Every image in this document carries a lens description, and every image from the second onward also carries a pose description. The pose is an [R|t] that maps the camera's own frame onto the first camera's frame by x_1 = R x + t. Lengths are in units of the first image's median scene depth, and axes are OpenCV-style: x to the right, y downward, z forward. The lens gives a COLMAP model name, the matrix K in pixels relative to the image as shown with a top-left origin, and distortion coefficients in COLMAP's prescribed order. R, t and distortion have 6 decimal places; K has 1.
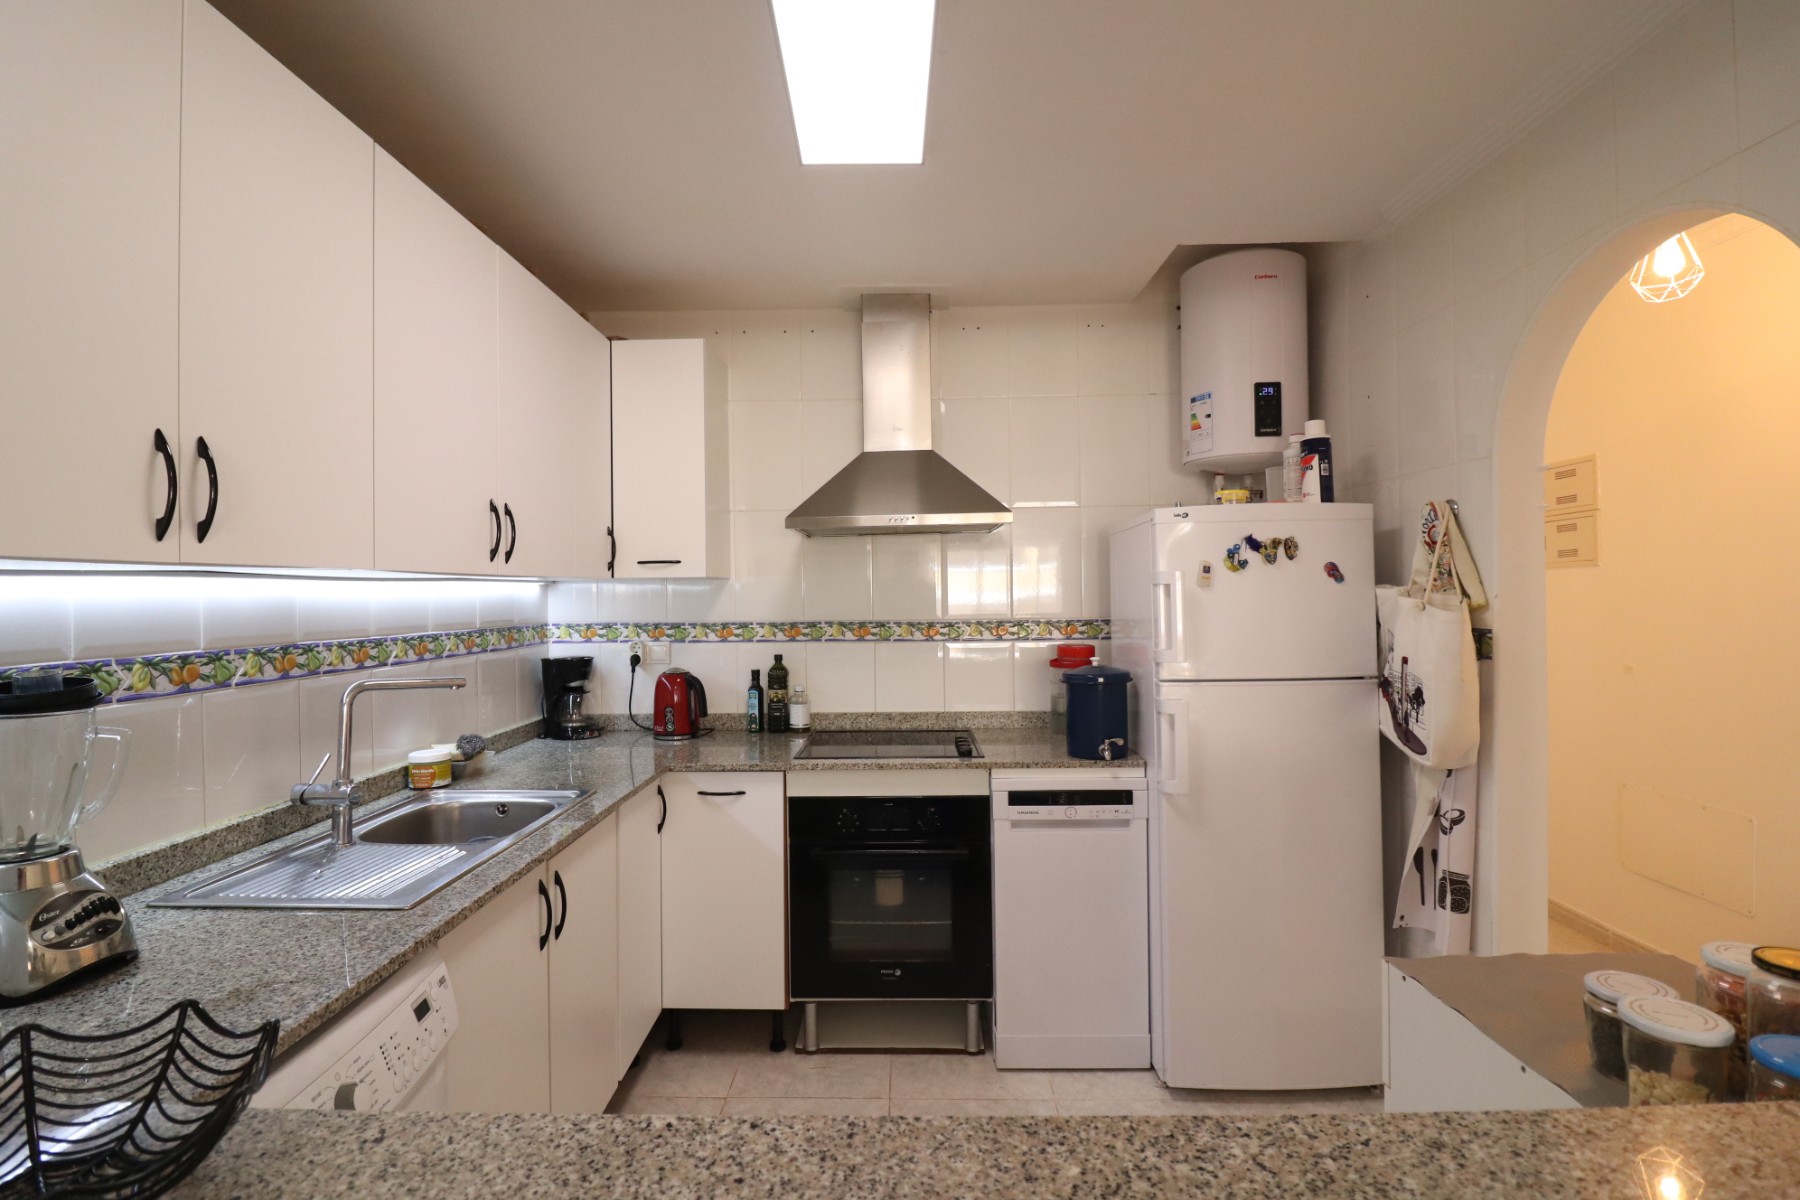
lens RADIAL K [[840.0, 0, 889.4], [0, 840.0, 596.6], [0, 0, 1]] dist [0.001749, -0.018251]
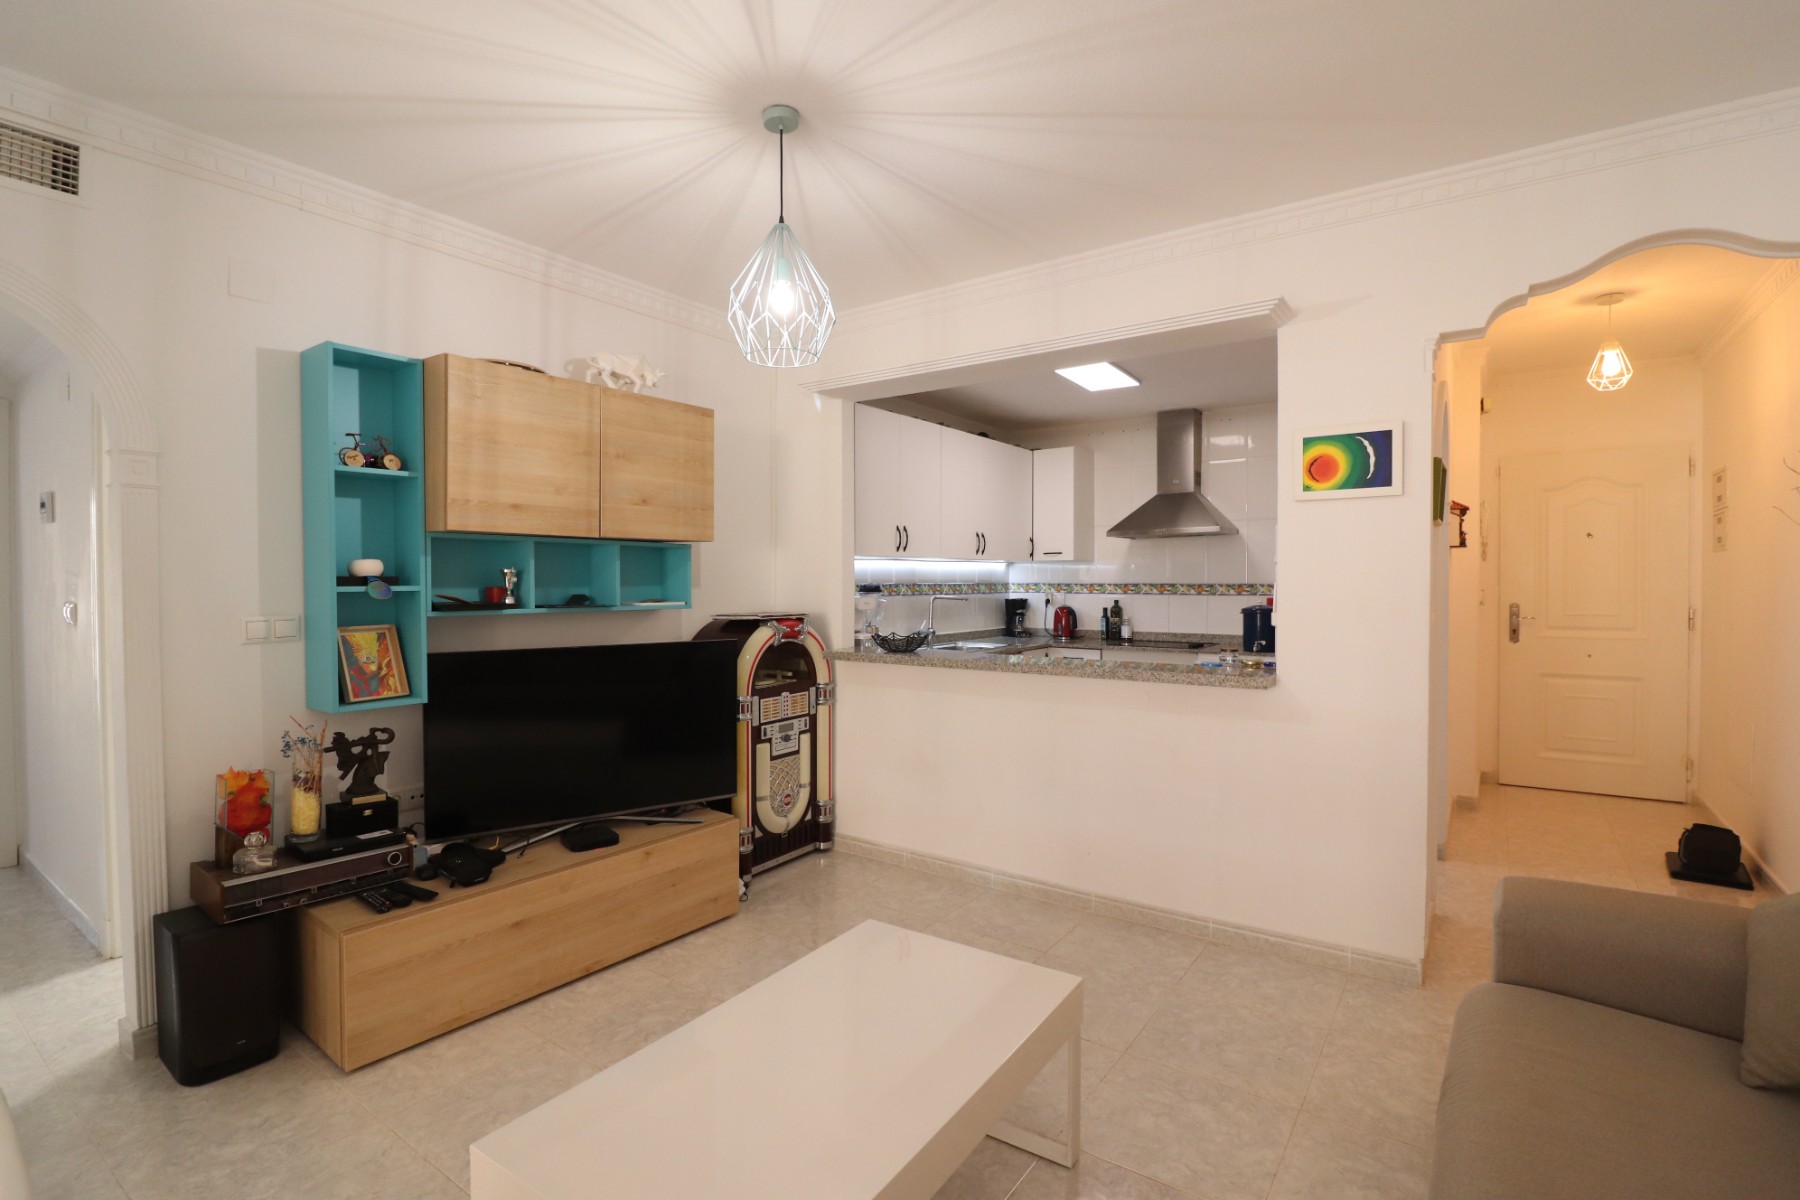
lens RADIAL K [[840.0, 0, 889.4], [0, 840.0, 596.6], [0, 0, 1]] dist [0.001749, -0.018251]
pose [[0.827960, 0.018670, -0.560476, 0.544228], [-0.008453, 0.999748, 0.020816, 0.026560], [0.560724, -0.012498, 0.827909, -0.939101]]
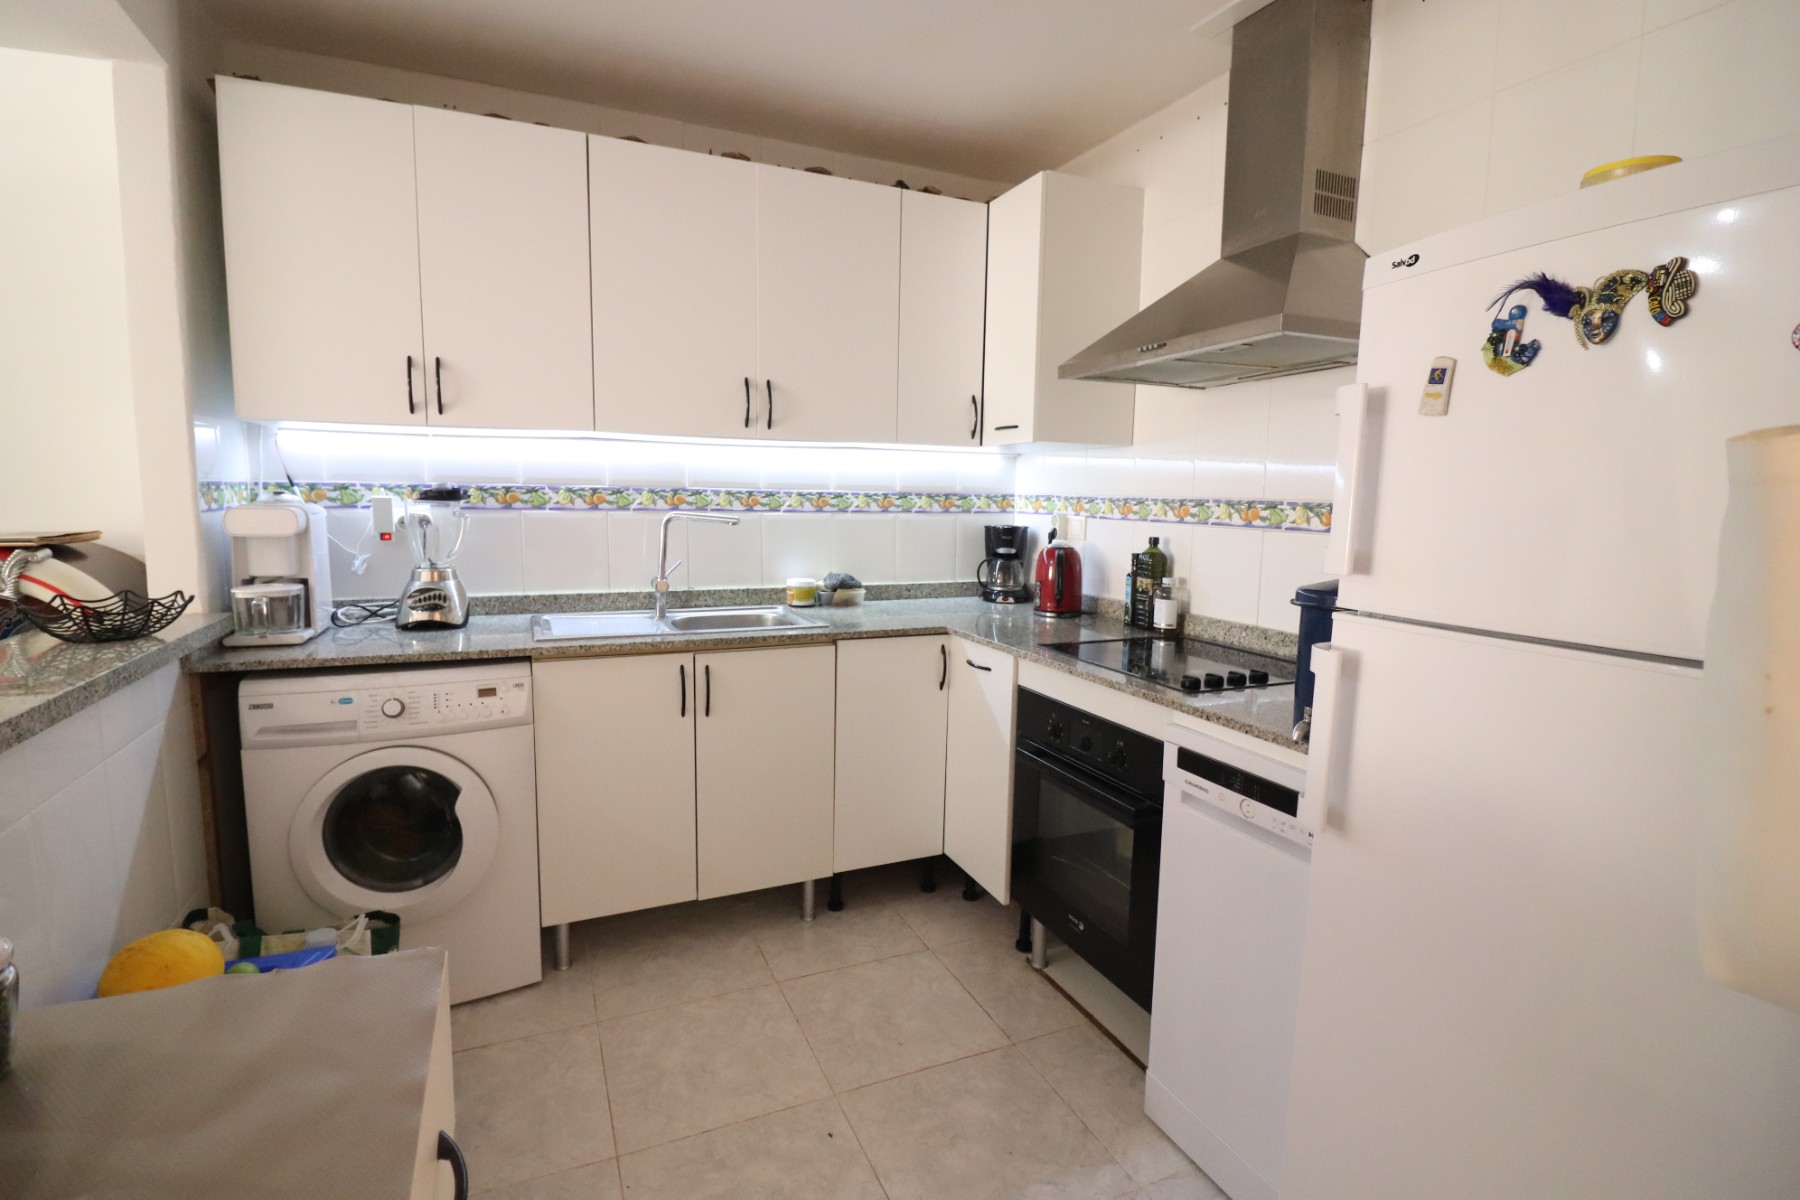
lens RADIAL K [[840.0, 0, 889.4], [0, 840.0, 596.6], [0, 0, 1]] dist [0.001749, -0.018251]
pose [[0.421801, 0.129600, -0.897378, 0.532733], [-0.025280, 0.991028, 0.131242, 0.026415], [0.906336, -0.032672, 0.421293, 0.432422]]
